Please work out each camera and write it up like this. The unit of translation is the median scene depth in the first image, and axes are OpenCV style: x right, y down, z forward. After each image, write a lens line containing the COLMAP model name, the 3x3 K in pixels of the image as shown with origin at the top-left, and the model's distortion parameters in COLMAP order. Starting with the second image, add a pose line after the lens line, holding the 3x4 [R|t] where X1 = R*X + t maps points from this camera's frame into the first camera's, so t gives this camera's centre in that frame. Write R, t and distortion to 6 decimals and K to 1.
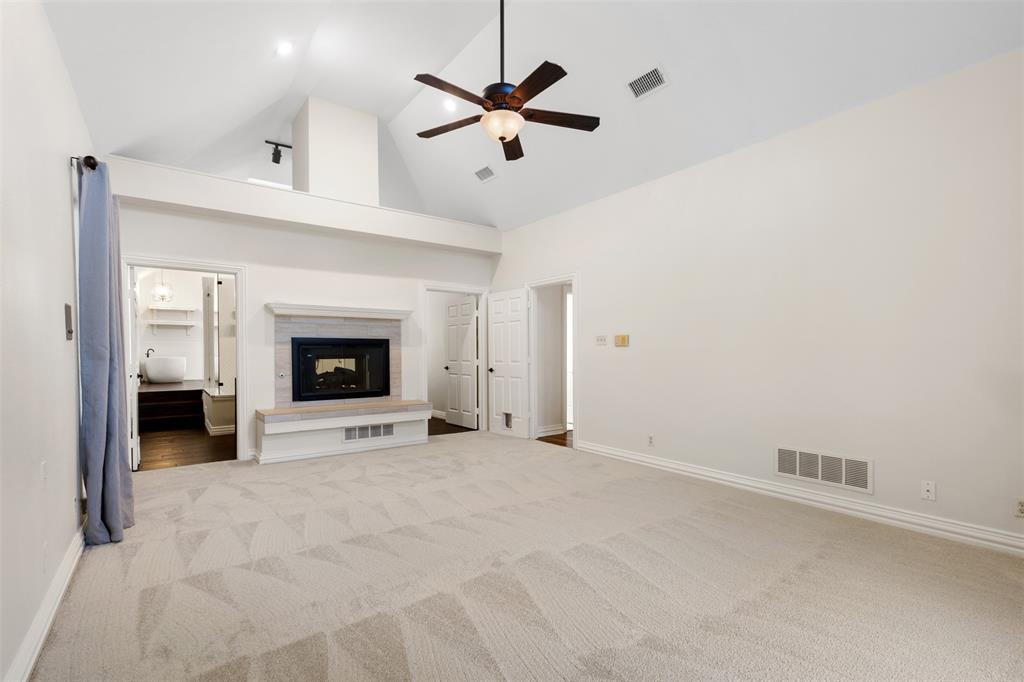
lens RADIAL K [[465.6, 0, 526.4], [0, 465.6, 362.9], [0, 0, 1]] dist [0.002394, 0.000017]
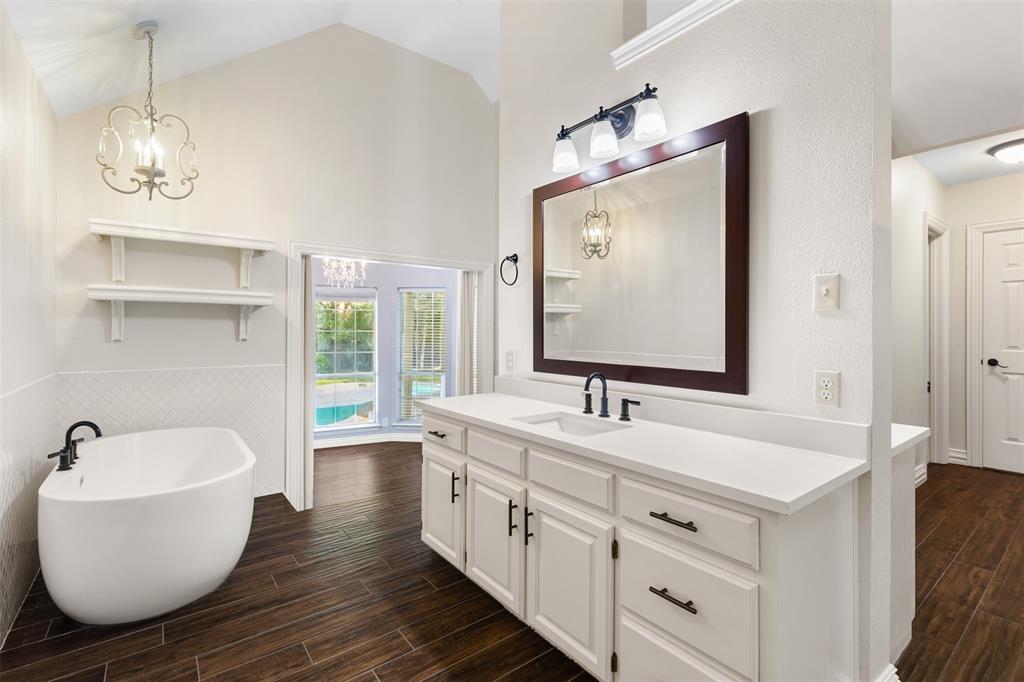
lens RADIAL K [[465.6, 0, 509.0], [0, 465.6, 333.7], [0, 0, 1]] dist [0.002394, 0.000017]
pose [[0.999990, 0.002754, -0.003439, -0.595866], [-0.002812, 0.999852, -0.016948, -0.062189], [0.003392, 0.016957, 0.999850, 0.763374]]
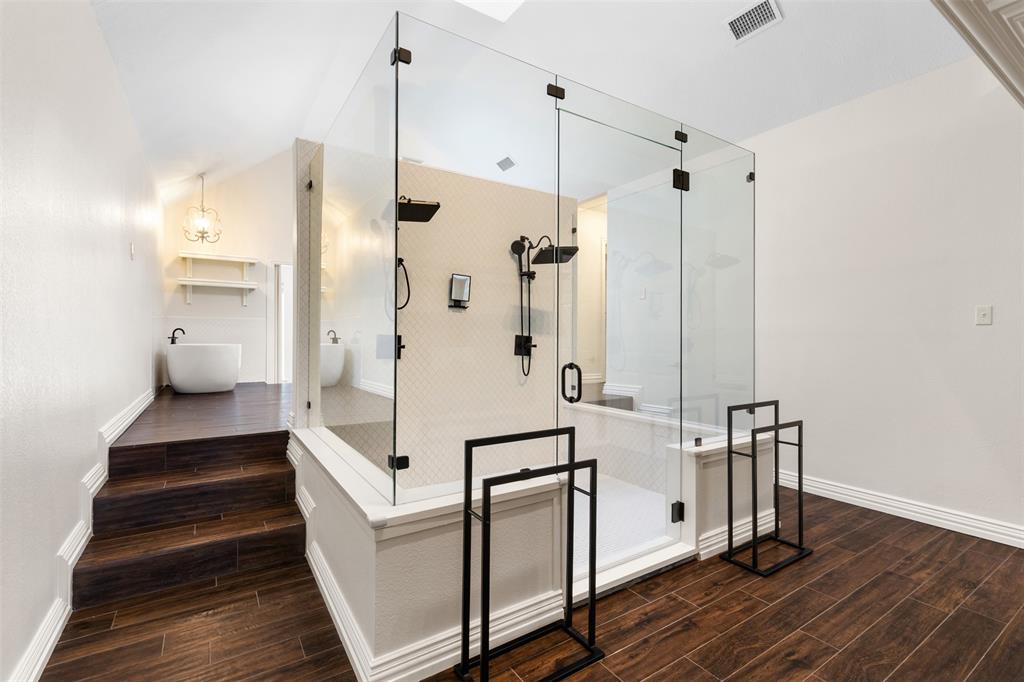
lens RADIAL K [[465.6, 0, 514.9], [0, 465.6, 338.7], [0, 0, 1]] dist [0.002394, 0.000017]
pose [[0.996720, 0.004307, -0.080812, -0.363933], [-0.005969, 0.999775, -0.020335, -0.009760], [0.080706, 0.020750, 0.996522, 0.478494]]
